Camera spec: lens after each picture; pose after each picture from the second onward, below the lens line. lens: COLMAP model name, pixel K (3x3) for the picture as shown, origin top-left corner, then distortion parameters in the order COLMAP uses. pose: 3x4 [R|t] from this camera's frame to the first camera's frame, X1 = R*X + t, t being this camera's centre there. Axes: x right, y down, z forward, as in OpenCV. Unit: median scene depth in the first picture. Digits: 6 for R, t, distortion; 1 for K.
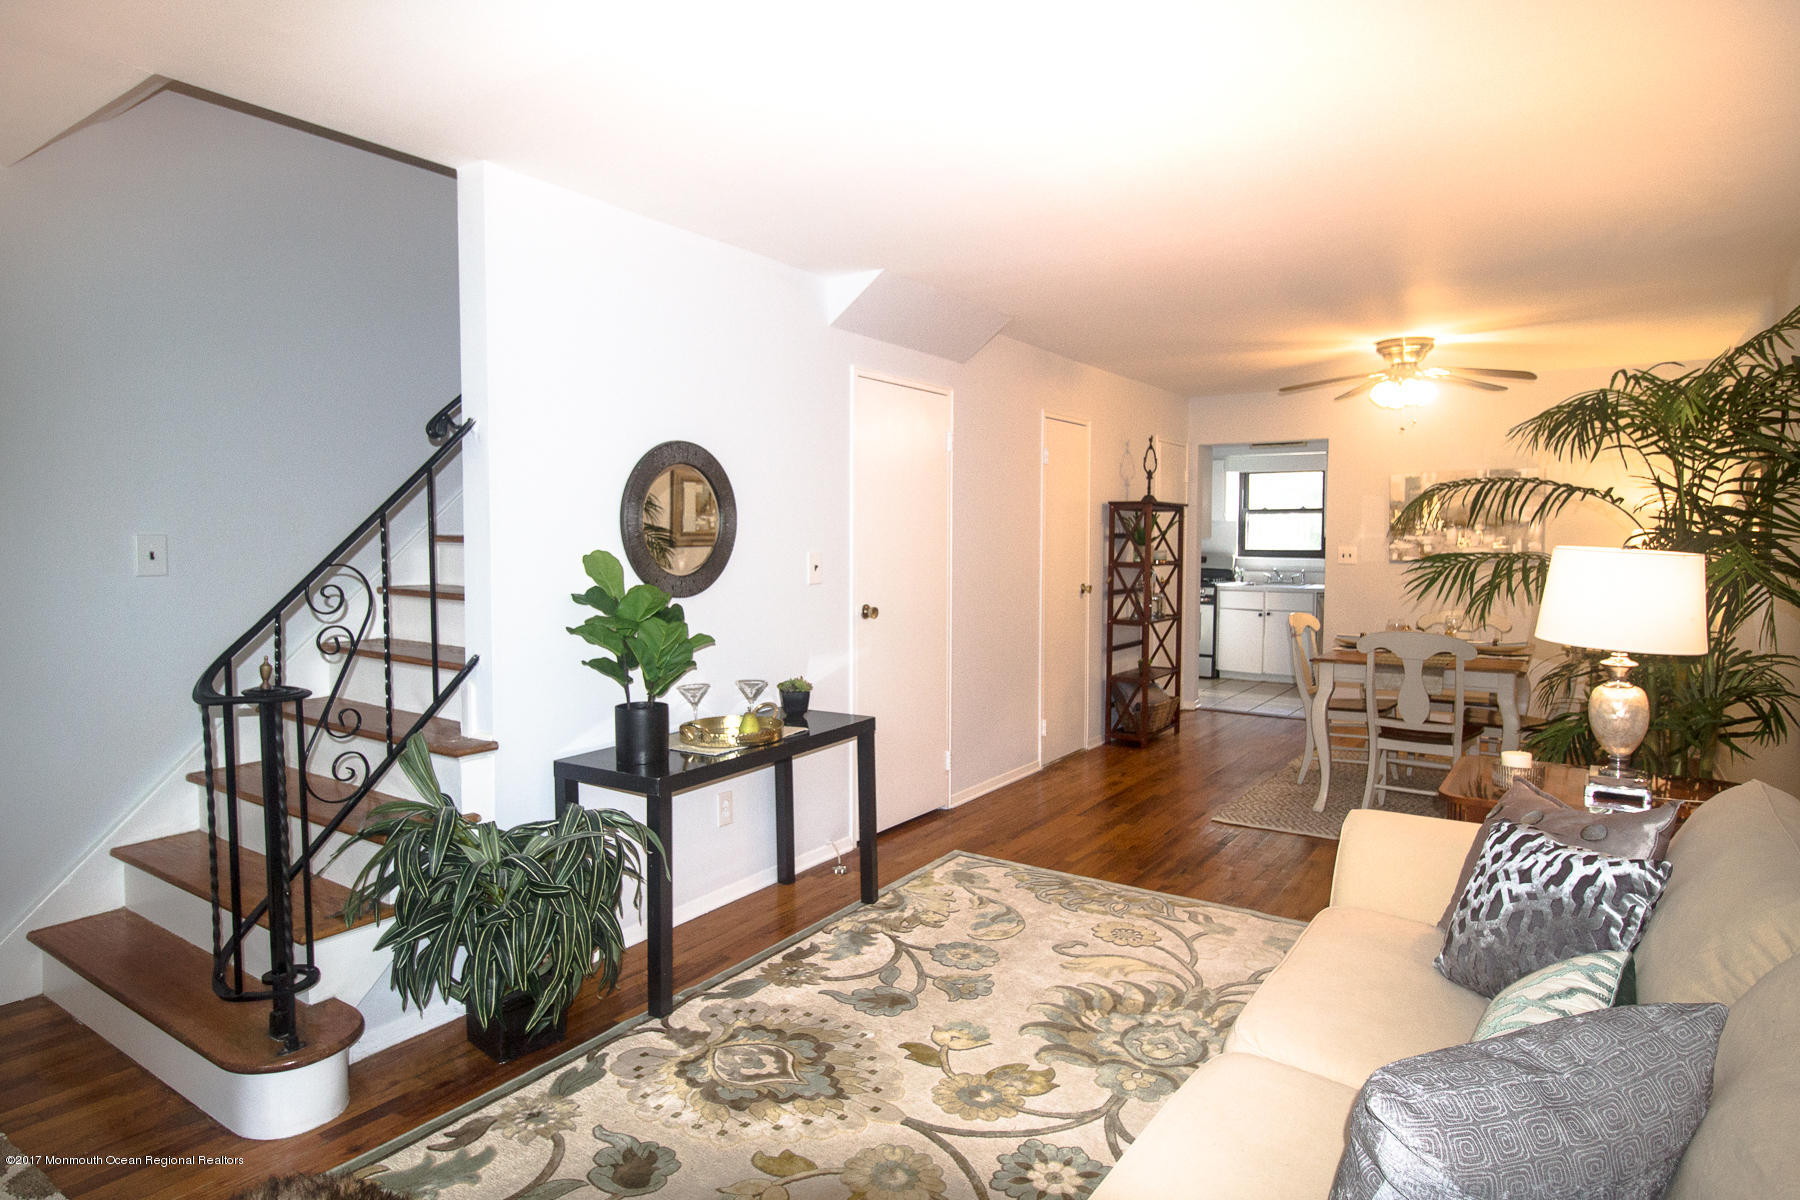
lens RADIAL K [[1059.4, 0, 900.0], [0, 1059.4, 600.0], [0, 0, 1]] dist [0.000626, -0.000581]
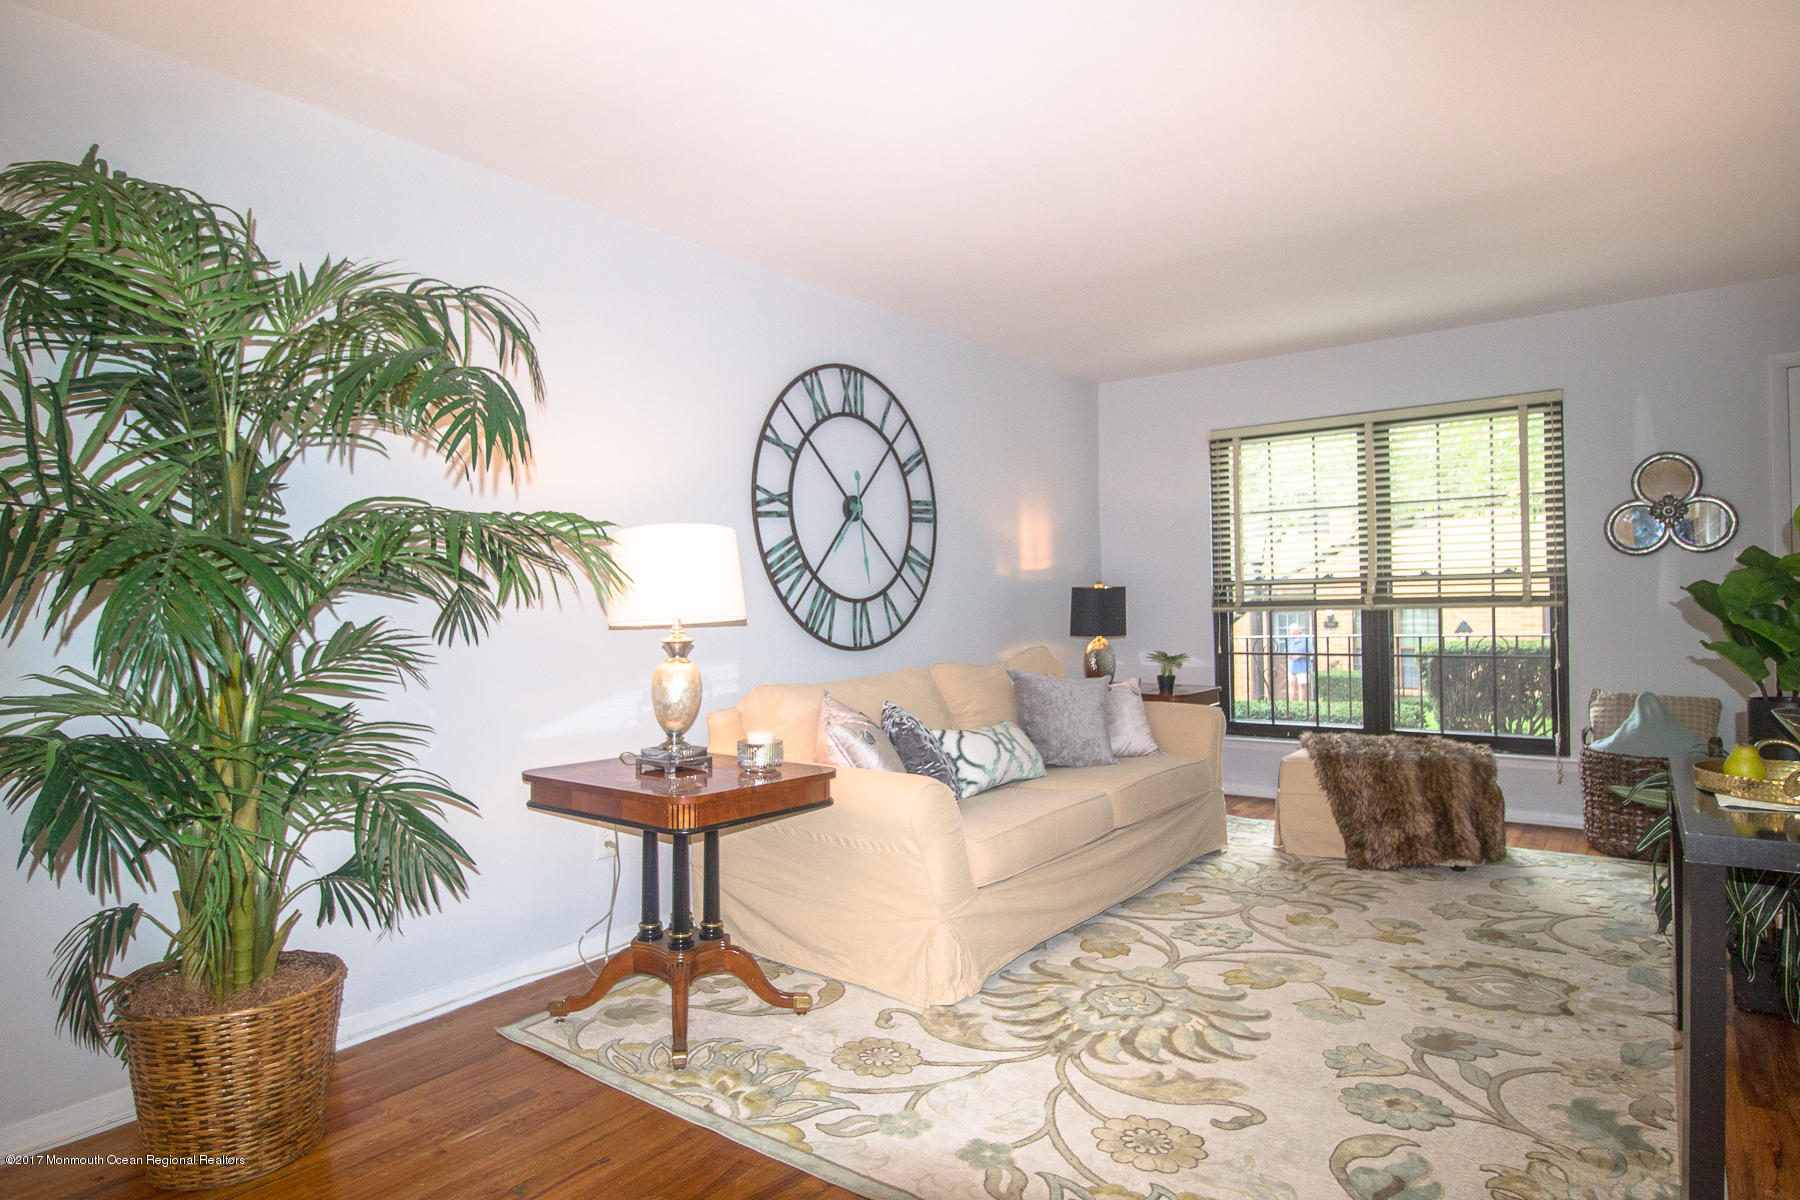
lens RADIAL K [[1001.9, 0, 900.0], [0, 1001.9, 600.0], [0, 0, 1]] dist [-0.002439, -0.001265]
pose [[-0.997508, 0.012503, 0.069431, 0.292788], [0.016767, 0.997987, 0.061162, -0.026103], [-0.068526, 0.062174, -0.995710, 1.463066]]
